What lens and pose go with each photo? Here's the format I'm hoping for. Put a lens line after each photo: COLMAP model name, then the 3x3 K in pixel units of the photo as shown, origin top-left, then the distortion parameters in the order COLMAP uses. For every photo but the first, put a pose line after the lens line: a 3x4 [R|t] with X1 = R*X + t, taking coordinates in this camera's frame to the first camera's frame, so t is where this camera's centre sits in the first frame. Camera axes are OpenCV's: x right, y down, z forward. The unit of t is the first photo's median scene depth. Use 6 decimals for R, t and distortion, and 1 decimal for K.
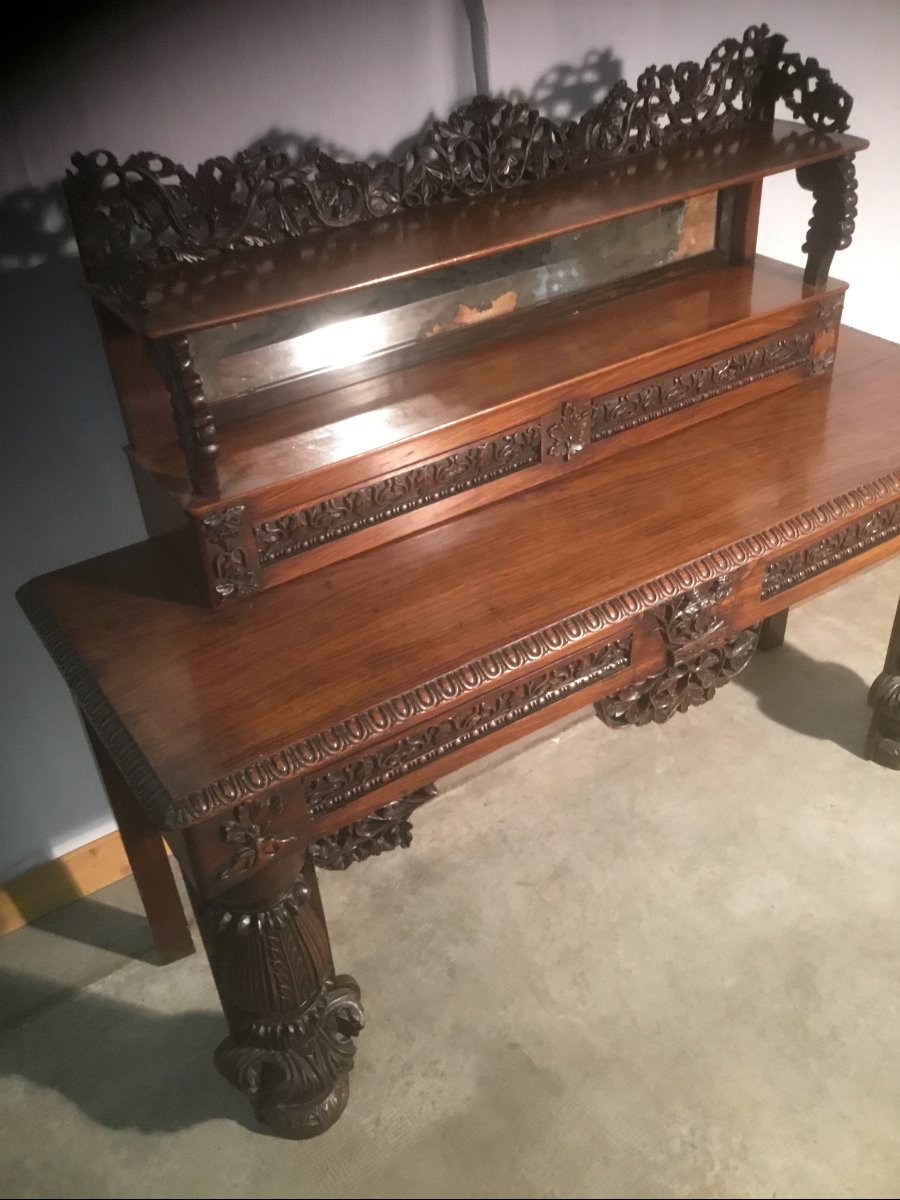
lens RADIAL K [[1079.8, 0, 435.4], [0, 1079.8, 604.7], [0, 0, 1]] dist [0.105929, -0.189861]
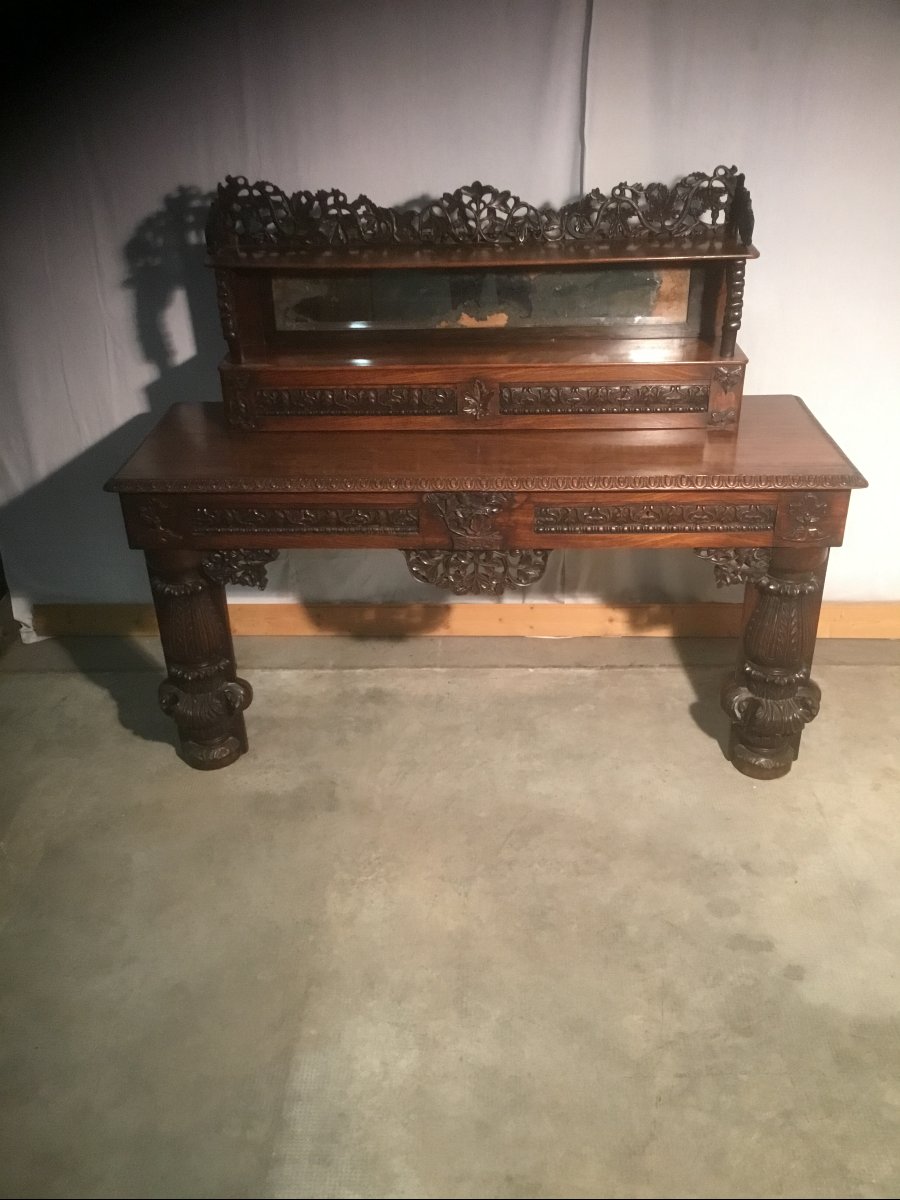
lens RADIAL K [[1079.8, 0, 436.2], [0, 1079.8, 603.2], [0, 0, 1]] dist [0.129612, -0.212298]
pose [[0.816719, 0.310131, -0.486610, 0.854295], [-0.354857, 0.934920, 0.000265, 0.121349], [0.455024, 0.172461, 0.873619, -0.294097]]
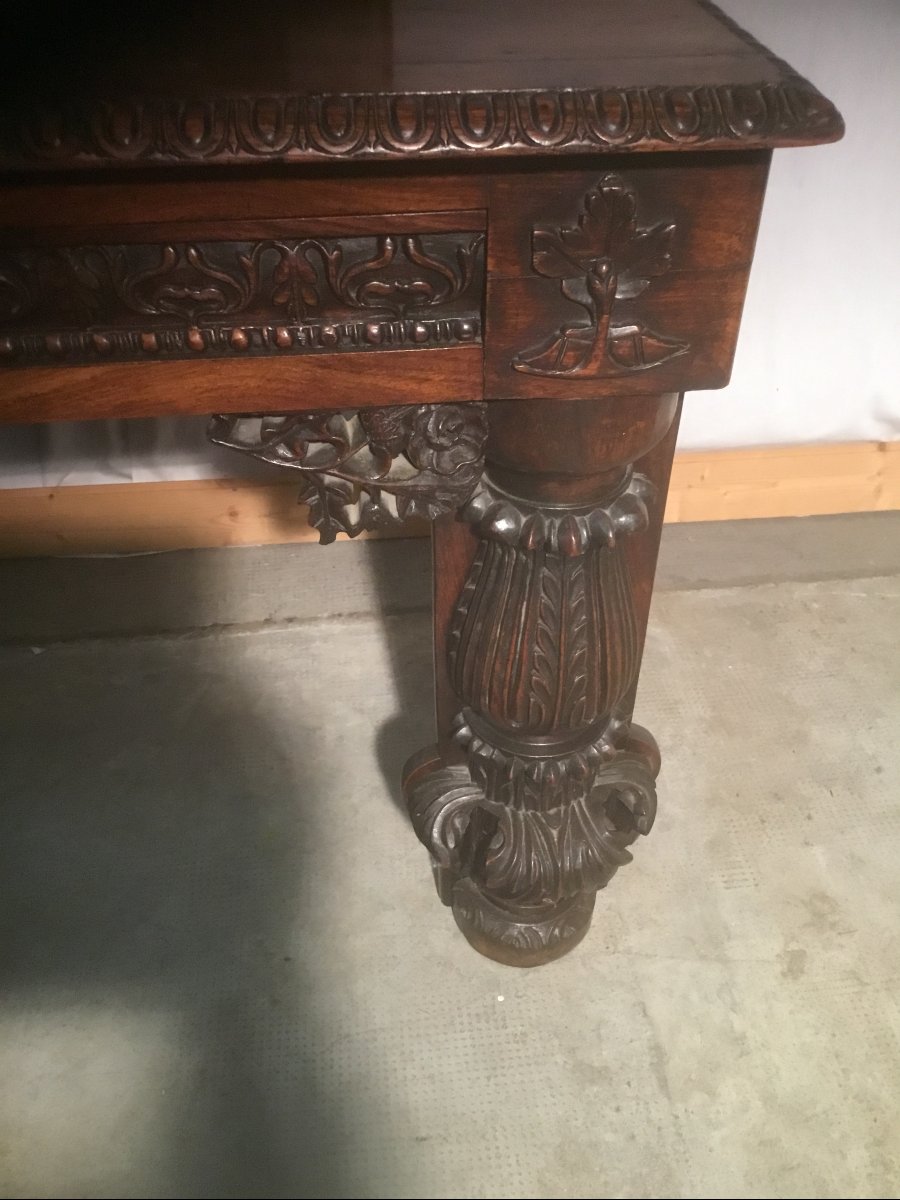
lens RADIAL K [[1079.8, 0, 435.4], [0, 1079.8, 604.7], [0, 0, 1]] dist [0.105929, -0.189861]
pose [[0.889212, 0.340838, -0.305174, 0.636222], [-0.302807, 0.938507, 0.165871, -0.080499], [0.342942, -0.055085, 0.937740, 0.707148]]
